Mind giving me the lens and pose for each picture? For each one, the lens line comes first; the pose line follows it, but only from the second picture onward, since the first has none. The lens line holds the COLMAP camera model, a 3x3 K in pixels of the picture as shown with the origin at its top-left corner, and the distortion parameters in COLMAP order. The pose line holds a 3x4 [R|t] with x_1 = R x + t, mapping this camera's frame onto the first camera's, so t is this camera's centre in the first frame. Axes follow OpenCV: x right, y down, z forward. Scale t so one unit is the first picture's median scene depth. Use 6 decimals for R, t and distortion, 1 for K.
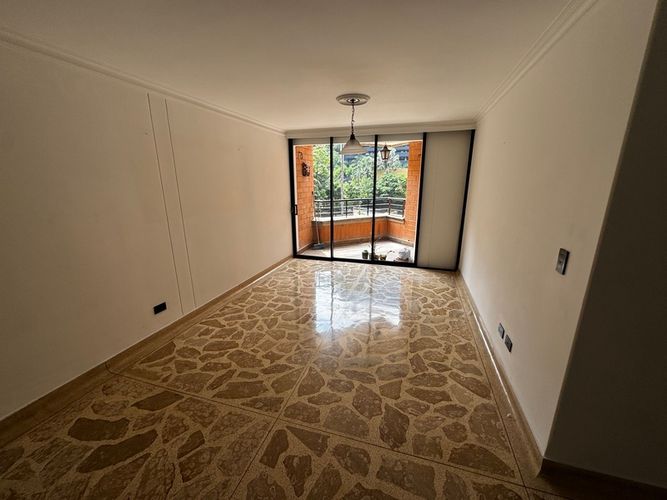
lens RADIAL K [[267.0, 0, 334.4], [0, 267.0, 249.9], [0, 0, 1]] dist [-0.001292, 0.000356]
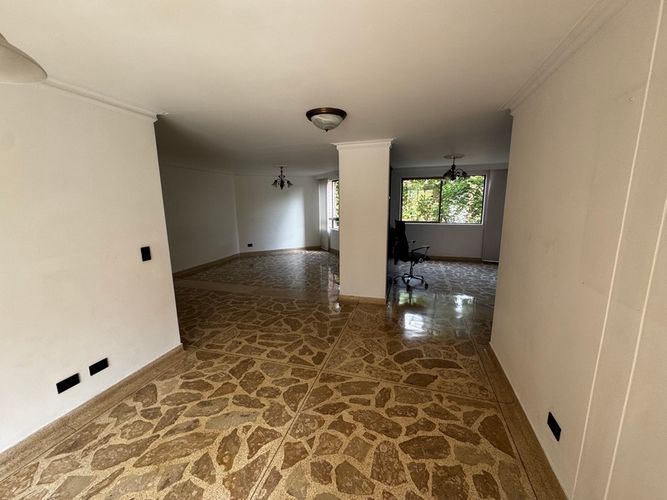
lens RADIAL K [[267.0, 0, 333.4], [0, 267.0, 249.6], [0, 0, 1]] dist [-0.001292, 0.000356]
pose [[-0.999872, 0.015904, 0.001881, -0.250116], [0.015238, 0.908655, 0.417269, -0.467702], [0.004927, 0.417244, -0.908781, 1.747992]]
